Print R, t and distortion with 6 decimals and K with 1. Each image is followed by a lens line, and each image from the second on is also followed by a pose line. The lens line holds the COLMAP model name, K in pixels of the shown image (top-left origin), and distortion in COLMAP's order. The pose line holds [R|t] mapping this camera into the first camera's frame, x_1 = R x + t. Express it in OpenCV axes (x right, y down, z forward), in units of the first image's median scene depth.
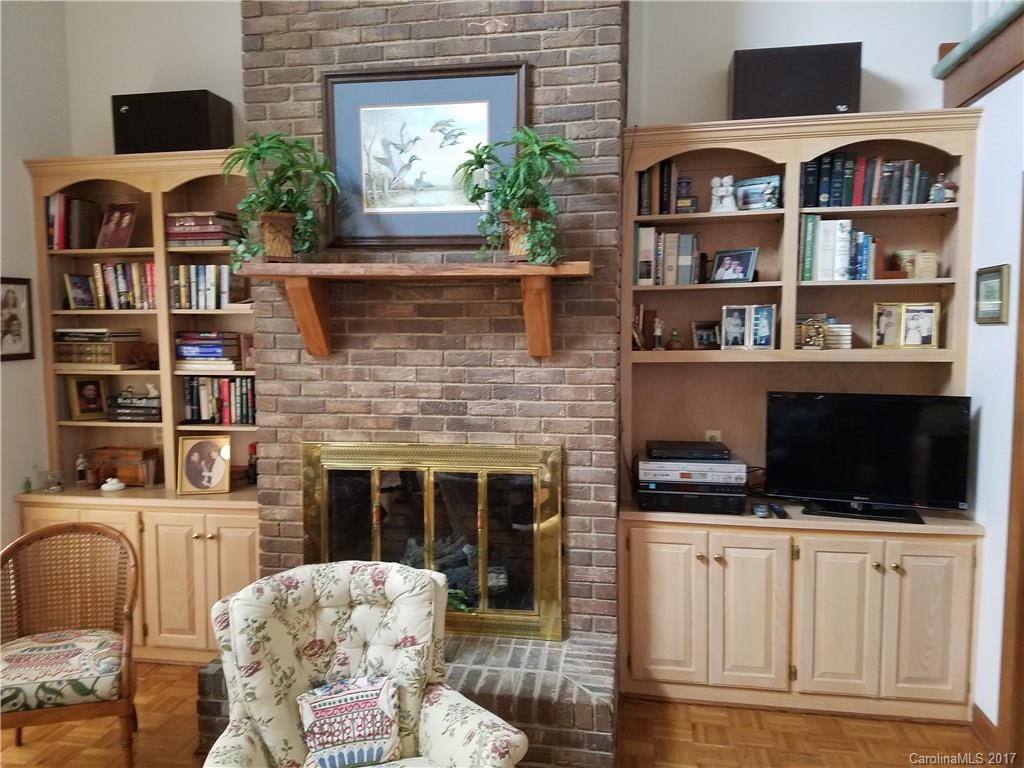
lens RADIAL K [[790.9, 0, 500.6], [0, 790.9, 403.0], [0, 0, 1]] dist [0.172017, -0.264222]
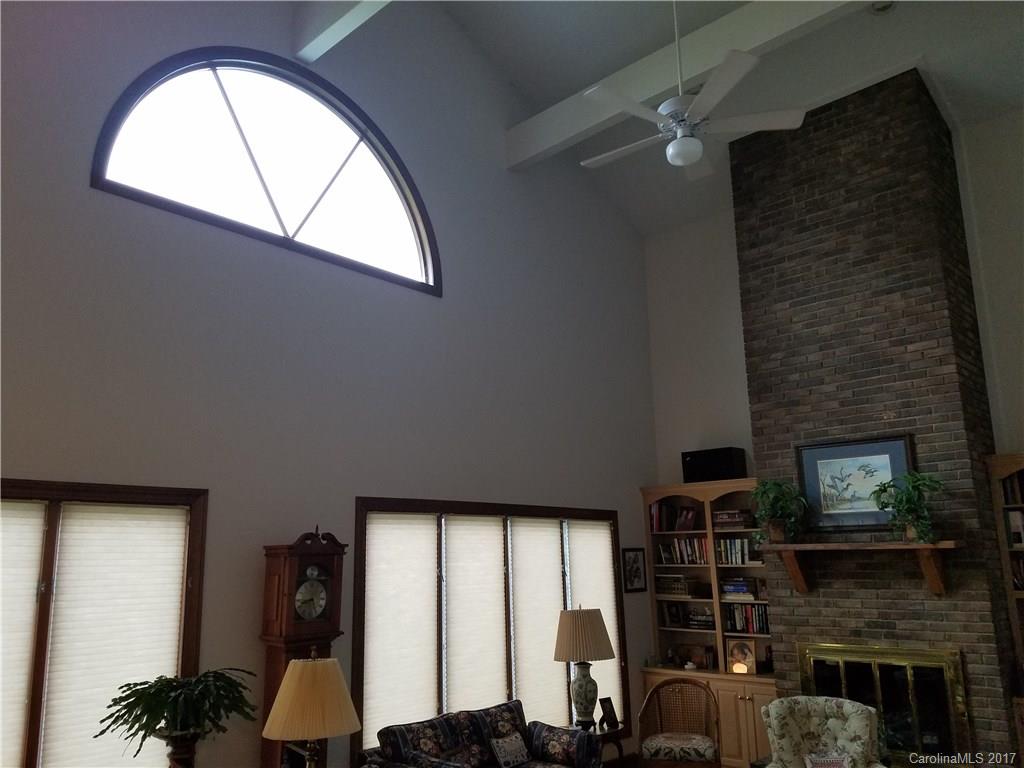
lens RADIAL K [[790.9, 0, 500.6], [0, 790.9, 403.0], [0, 0, 1]] dist [0.172017, -0.264222]
pose [[0.833543, -0.121188, -0.538999, 0.229715], [-0.034946, 0.962123, -0.270365, 0.045268], [0.551348, 0.244196, 0.797736, -0.898876]]
